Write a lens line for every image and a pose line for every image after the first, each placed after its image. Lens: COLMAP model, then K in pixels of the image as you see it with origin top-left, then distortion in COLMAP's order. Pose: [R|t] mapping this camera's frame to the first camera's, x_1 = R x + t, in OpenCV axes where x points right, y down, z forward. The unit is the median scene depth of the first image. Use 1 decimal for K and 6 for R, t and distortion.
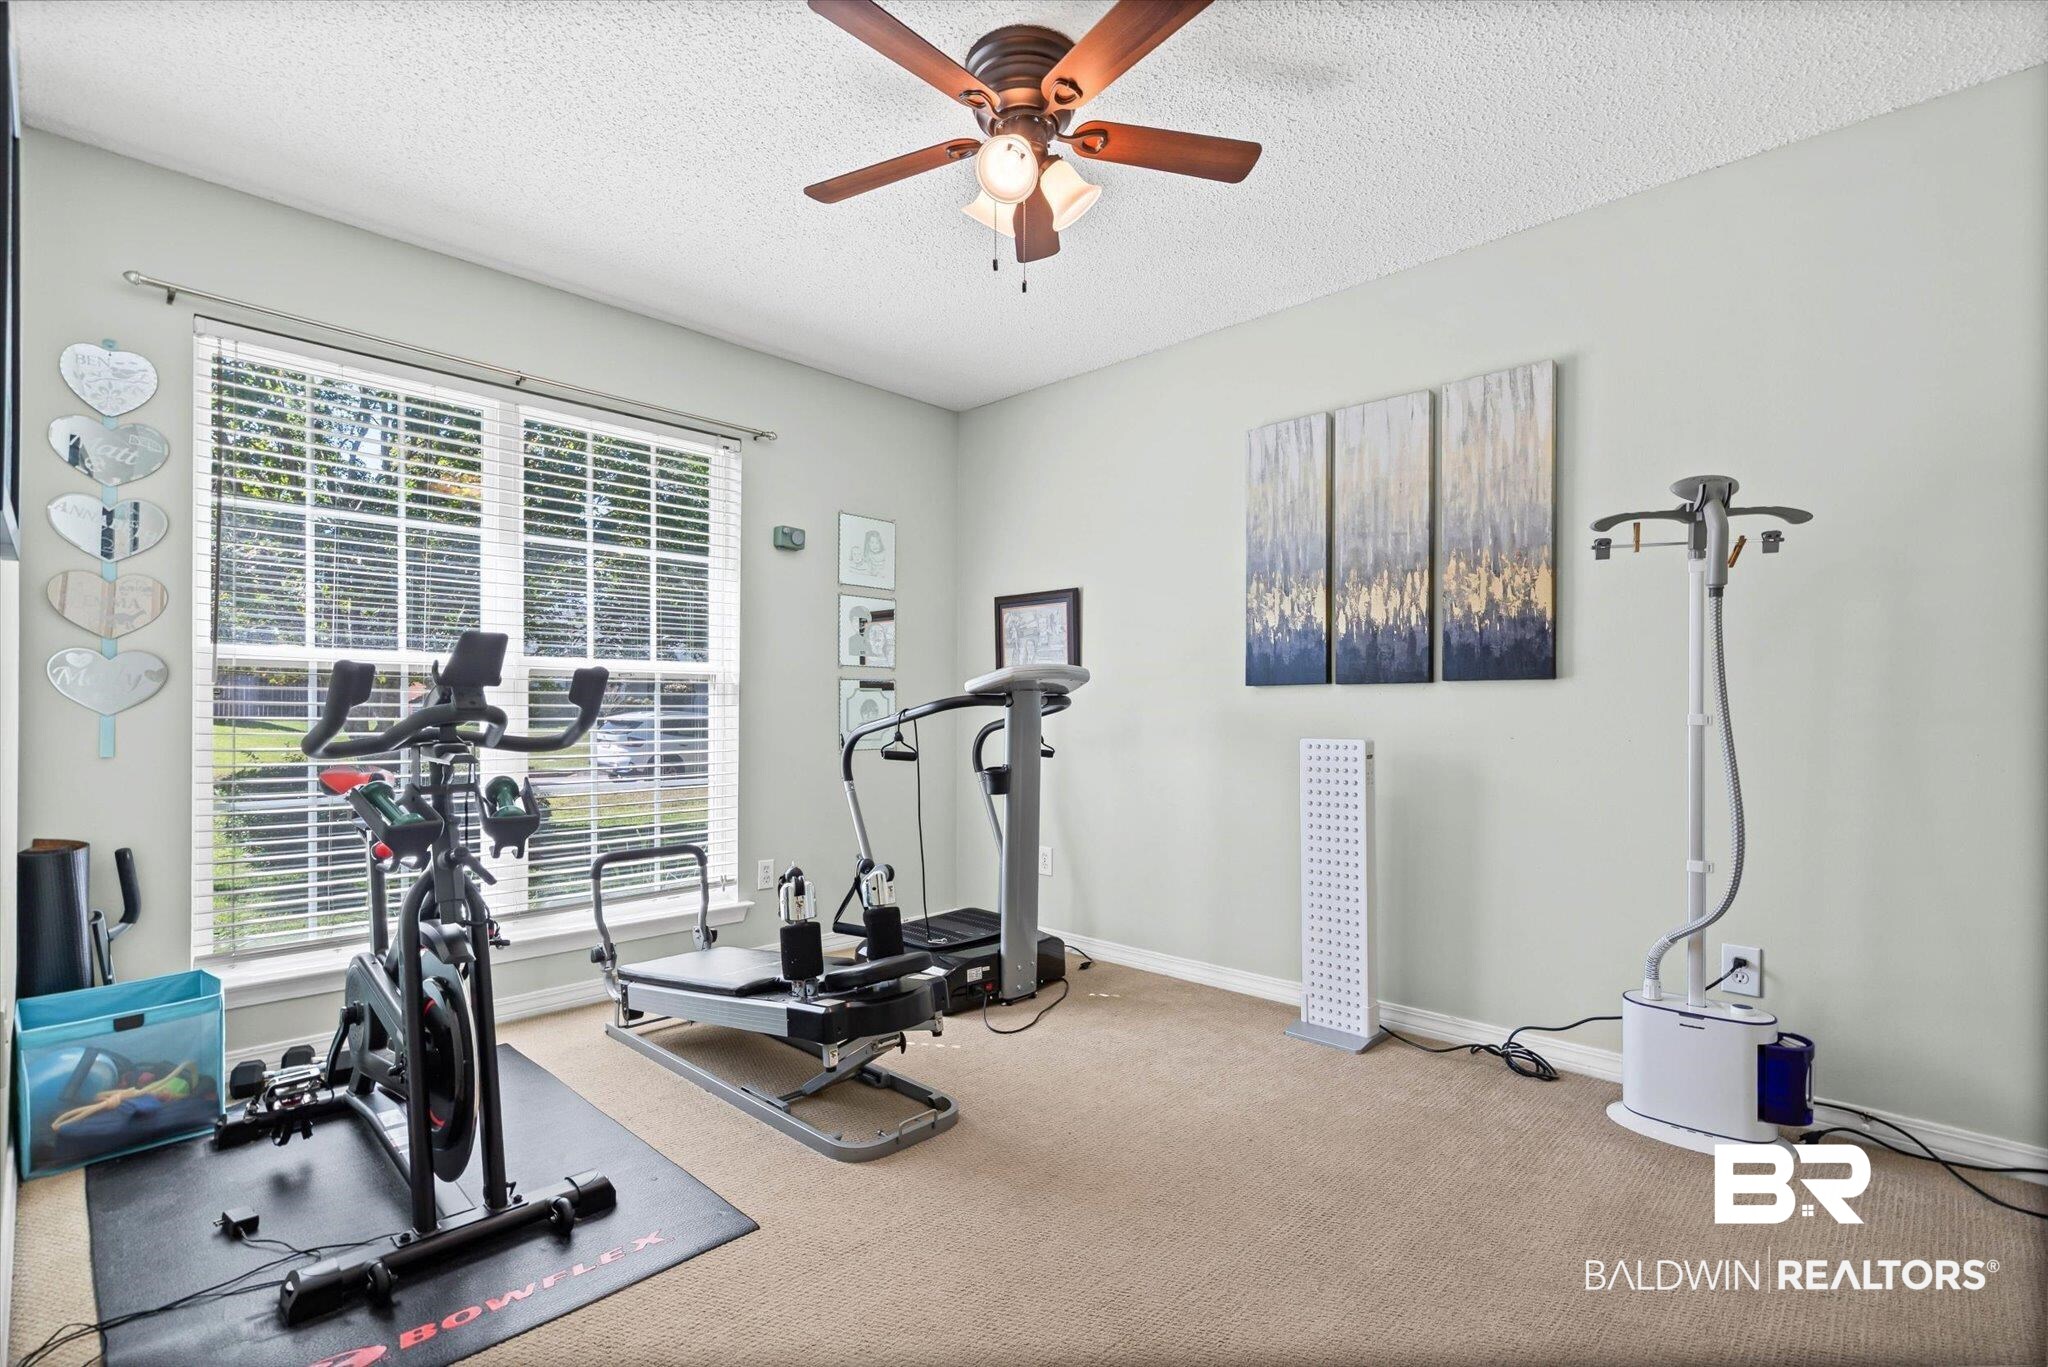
lens RADIAL K [[951.5, 0, 1026.2], [0, 951.5, 697.2], [0, 0, 1]] dist [0.005046, 0.001042]
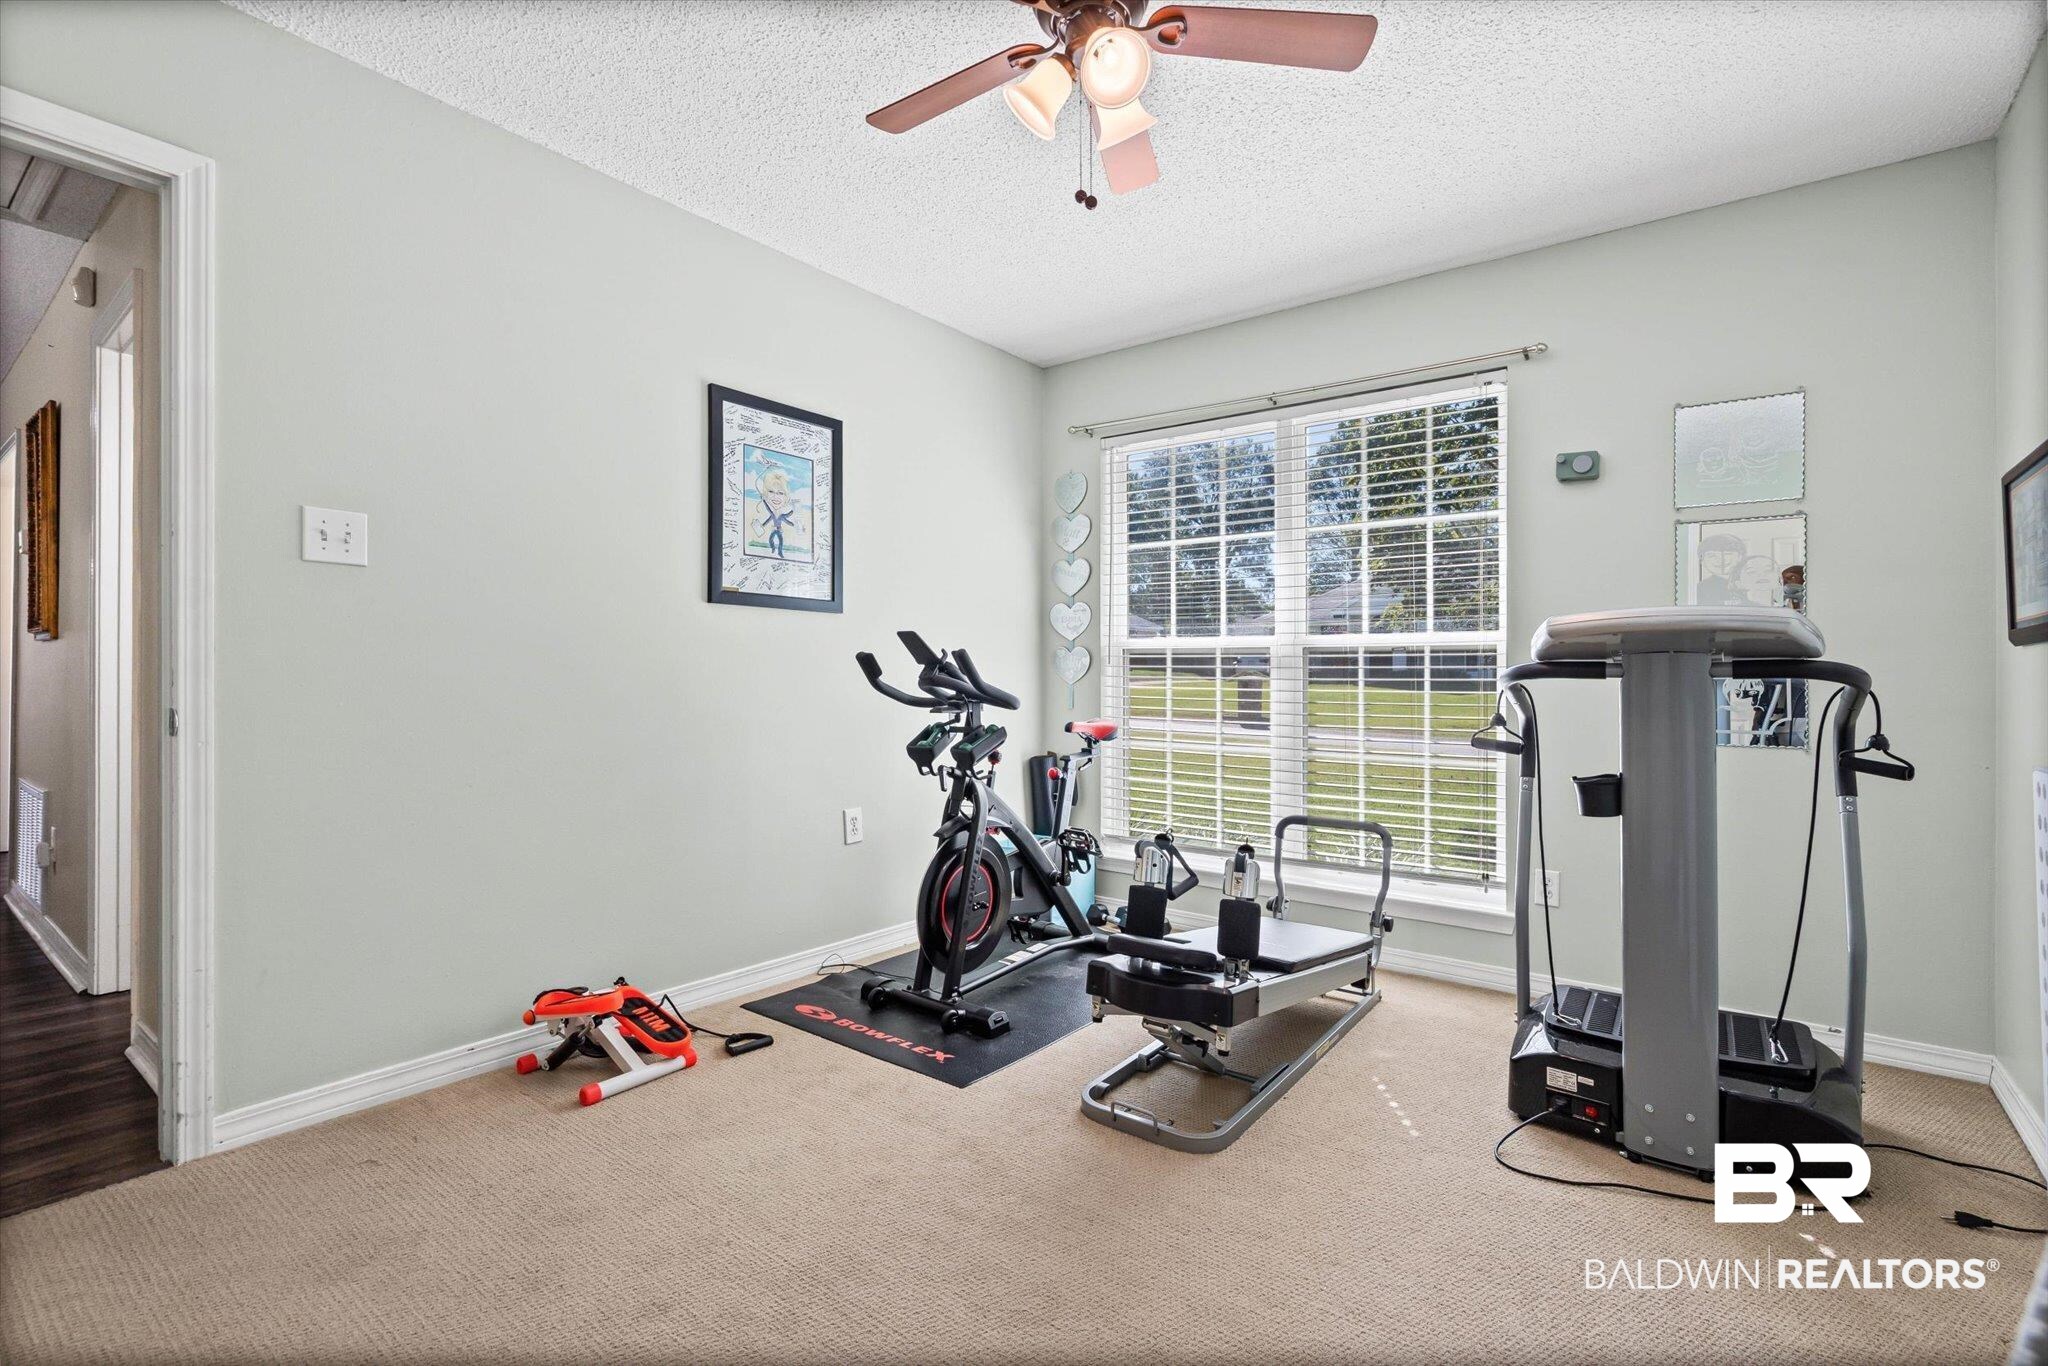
lens RADIAL K [[951.5, 0, 1025.8], [0, 951.5, 677.7], [0, 0, 1]] dist [0.005046, 0.001042]
pose [[0.108730, -0.003687, -0.994064, 0.572134], [-0.000781, 0.999992, -0.003794, 0.012060], [0.994071, 0.001189, 0.108727, 0.552973]]
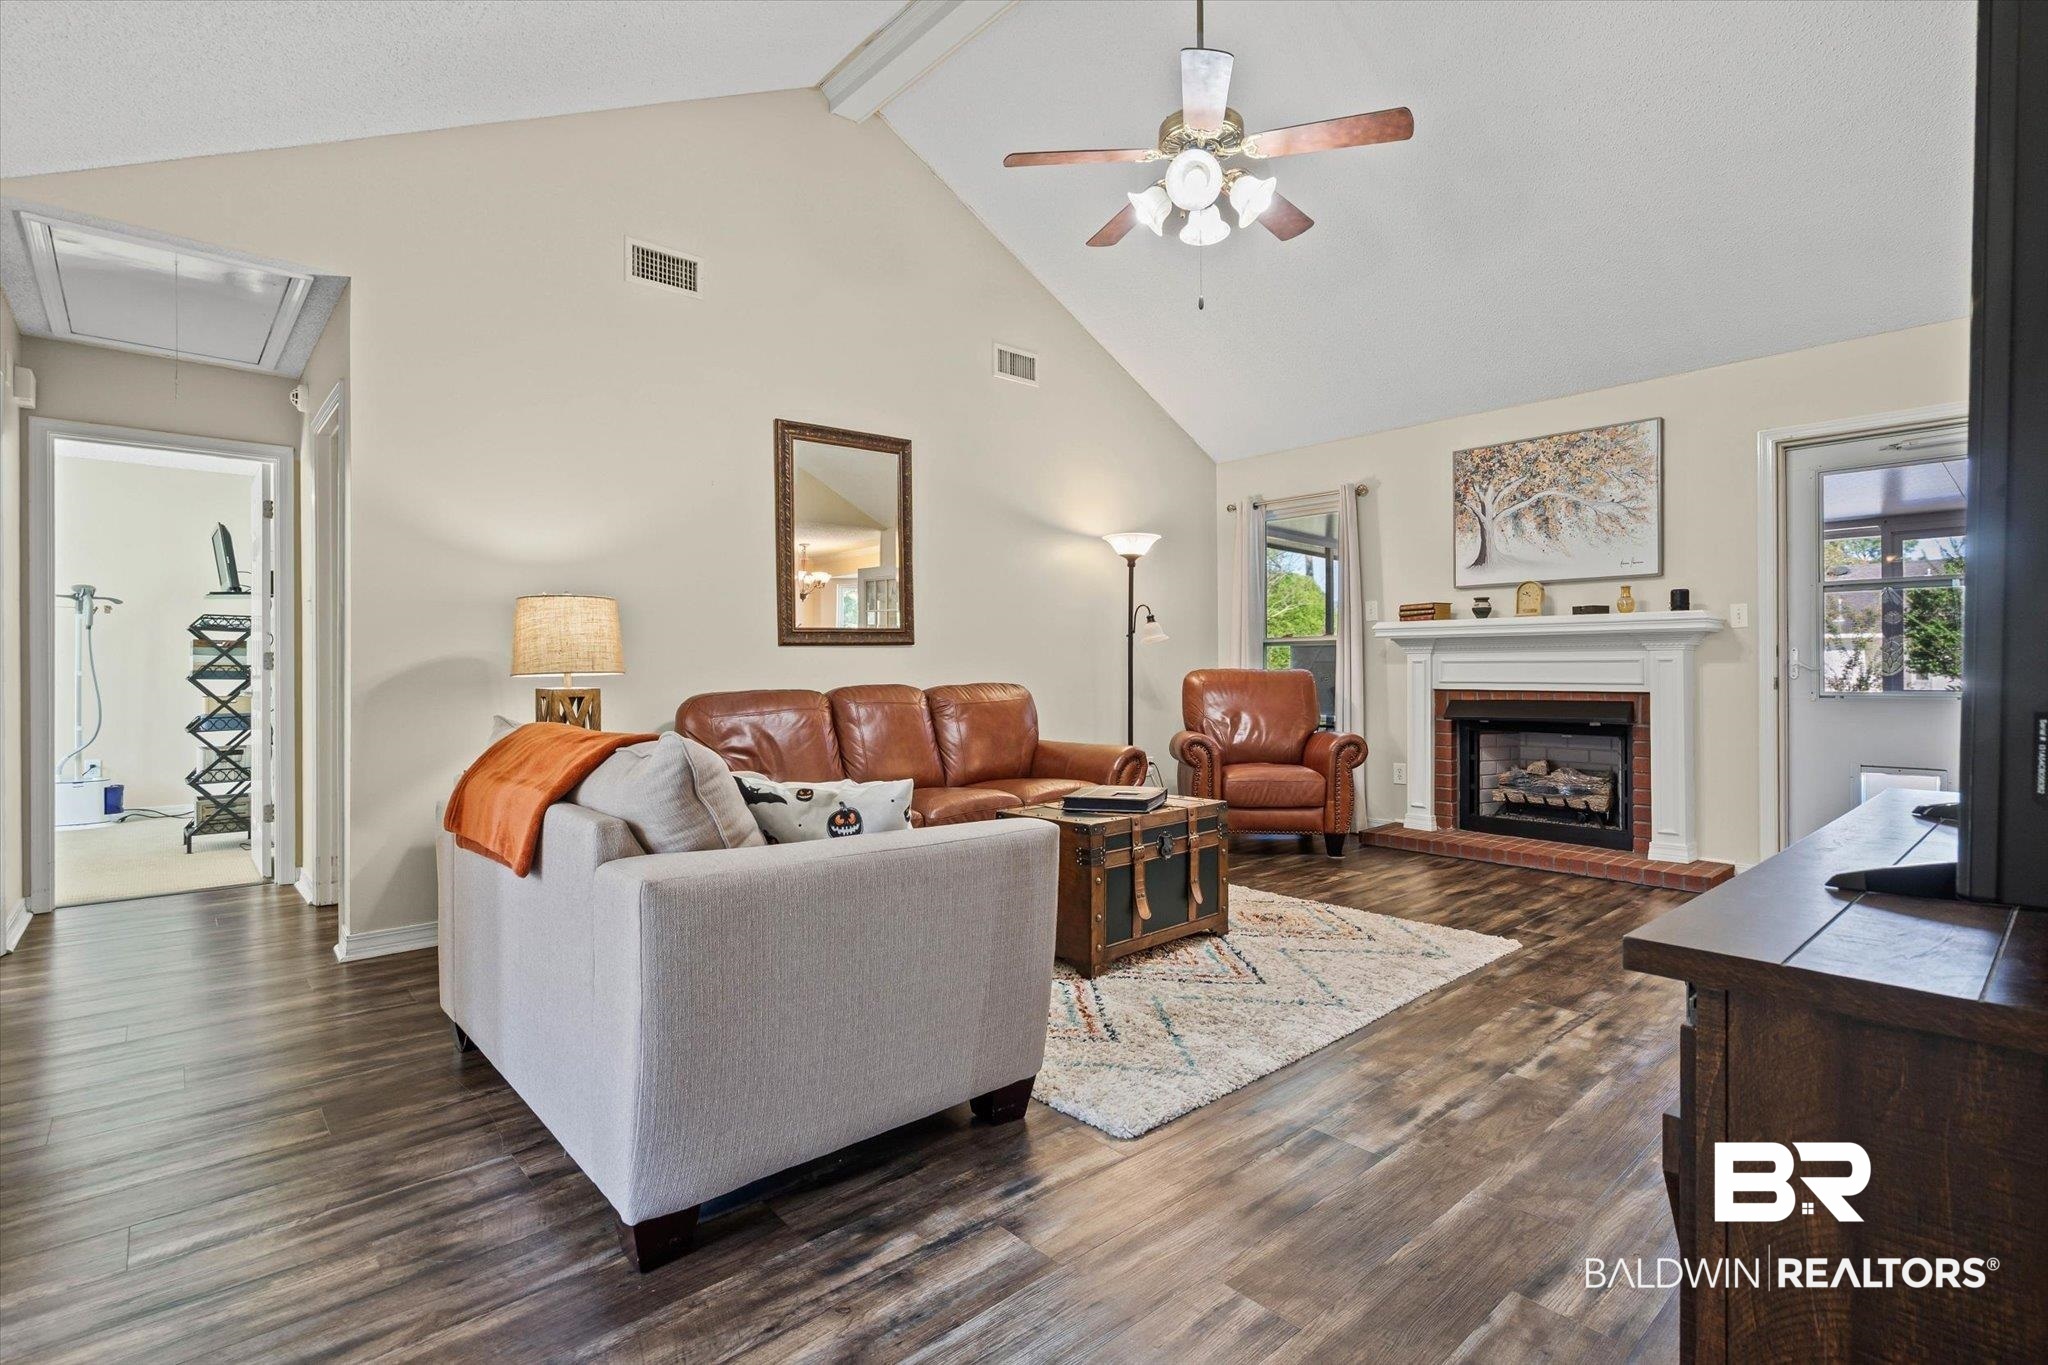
lens RADIAL K [[951.5, 0, 1019.5], [0, 951.5, 673.3], [0, 0, 1]] dist [0.005046, 0.001042]
pose [[0.066498, -0.003547, 0.997780, -1.059422], [0.000340, 0.999994, 0.003532, 0.008622], [-0.997786, 0.000104, 0.066499, -1.066136]]
